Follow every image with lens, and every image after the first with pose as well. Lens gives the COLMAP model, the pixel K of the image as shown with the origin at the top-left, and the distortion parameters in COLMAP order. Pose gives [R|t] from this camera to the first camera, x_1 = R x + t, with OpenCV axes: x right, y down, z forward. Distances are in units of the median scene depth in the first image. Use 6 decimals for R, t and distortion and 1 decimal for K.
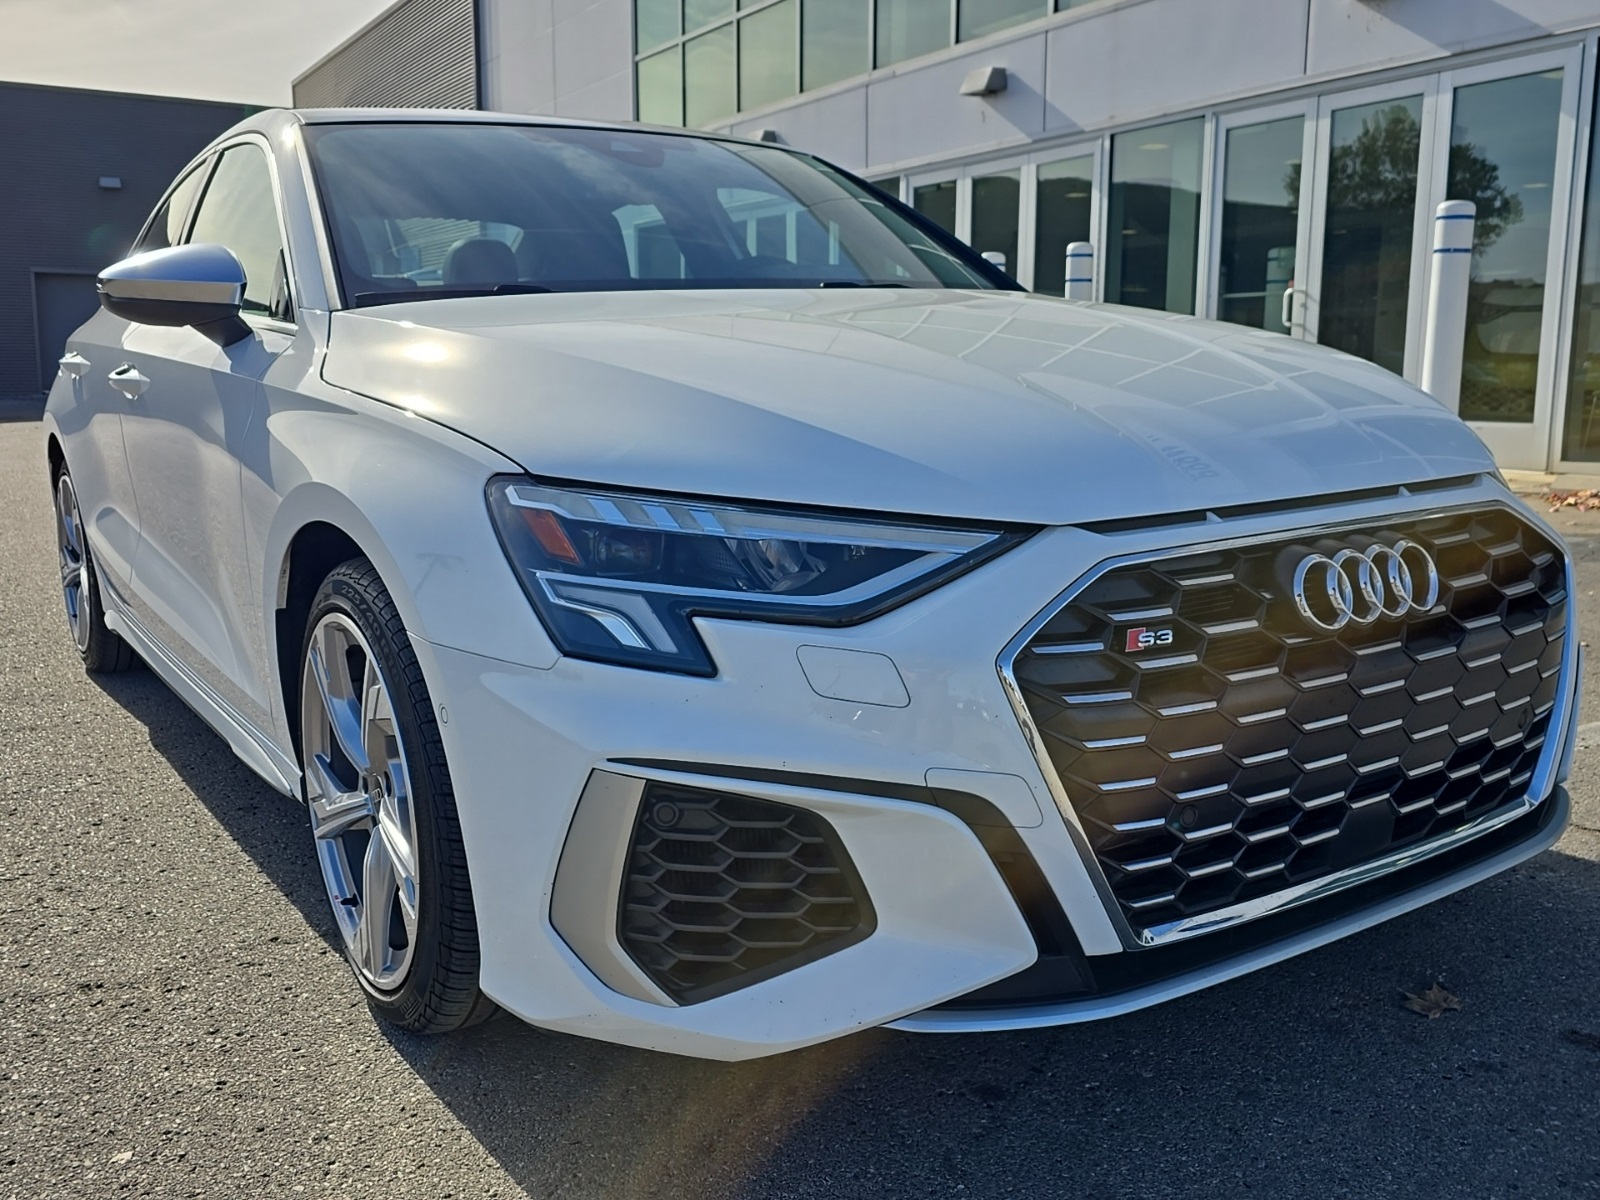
lens RADIAL K [[1428.3, 0, 800.0], [0, 1428.3, 600.0], [0, 0, 1]] dist [0.063297, -0.076951]
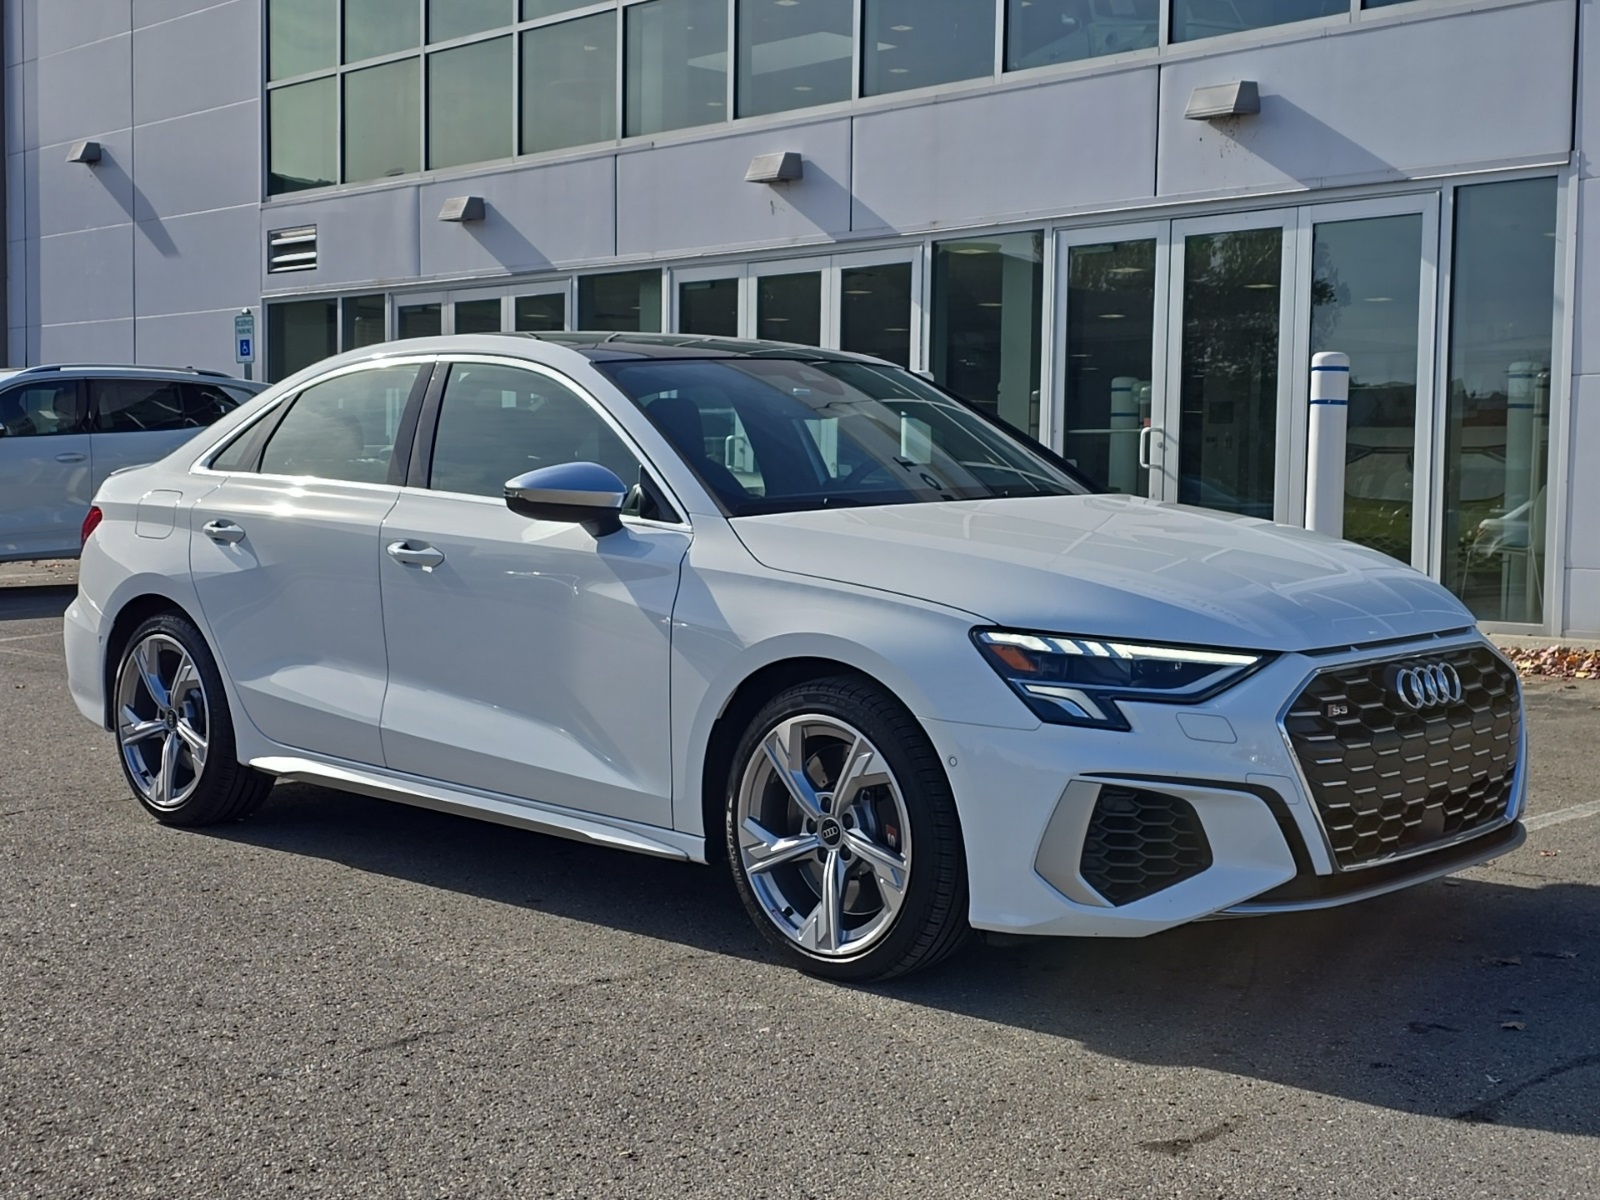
lens RADIAL K [[2149.0, 0, 800.0], [0, 2149.0, 600.0], [0, 0, 1]] dist [0.188436, -0.527863]
pose [[0.976607, 0.000206, 0.215033, -0.984937], [0.022261, 0.994530, -0.102052, 0.145586], [-0.213878, 0.104452, 0.971260, -1.536428]]
